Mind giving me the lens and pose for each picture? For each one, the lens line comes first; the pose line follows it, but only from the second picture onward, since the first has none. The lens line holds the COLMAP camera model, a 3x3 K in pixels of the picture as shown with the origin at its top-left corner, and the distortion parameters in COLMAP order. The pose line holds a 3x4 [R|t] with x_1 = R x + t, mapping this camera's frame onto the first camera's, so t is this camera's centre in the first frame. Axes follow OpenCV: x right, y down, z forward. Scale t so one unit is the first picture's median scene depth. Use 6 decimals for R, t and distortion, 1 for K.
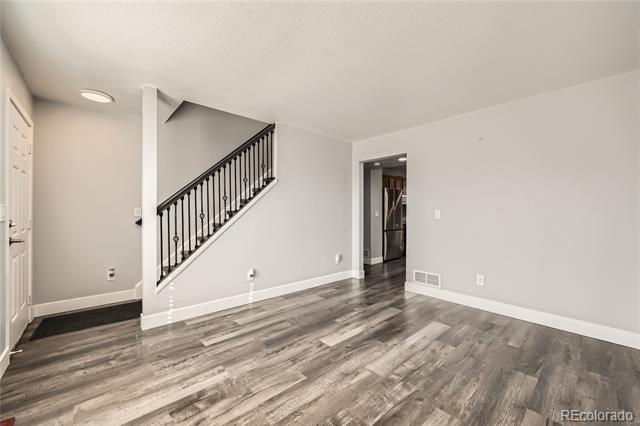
lens RADIAL K [[253.4, 0, 319.8], [0, 253.4, 212.8], [0, 0, 1]] dist [-0.002585, 0.000035]
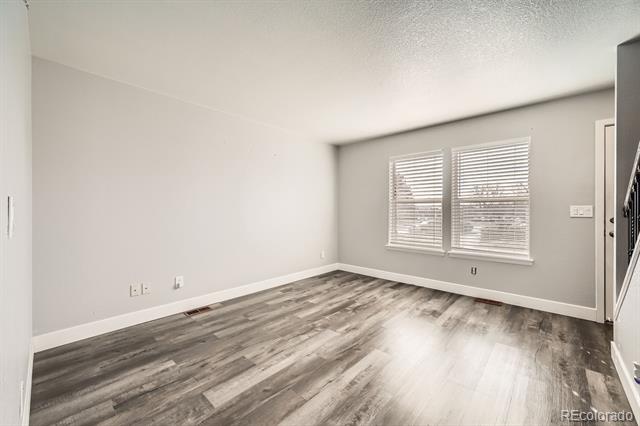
lens RADIAL K [[253.4, 0, 320.2], [0, 253.4, 211.2], [0, 0, 1]] dist [-0.002585, 0.000035]
pose [[-0.995445, -0.003385, -0.095279, 0.392005], [-0.003894, 0.999979, 0.005160, -0.001470], [0.095259, 0.005508, -0.995437, 2.182345]]
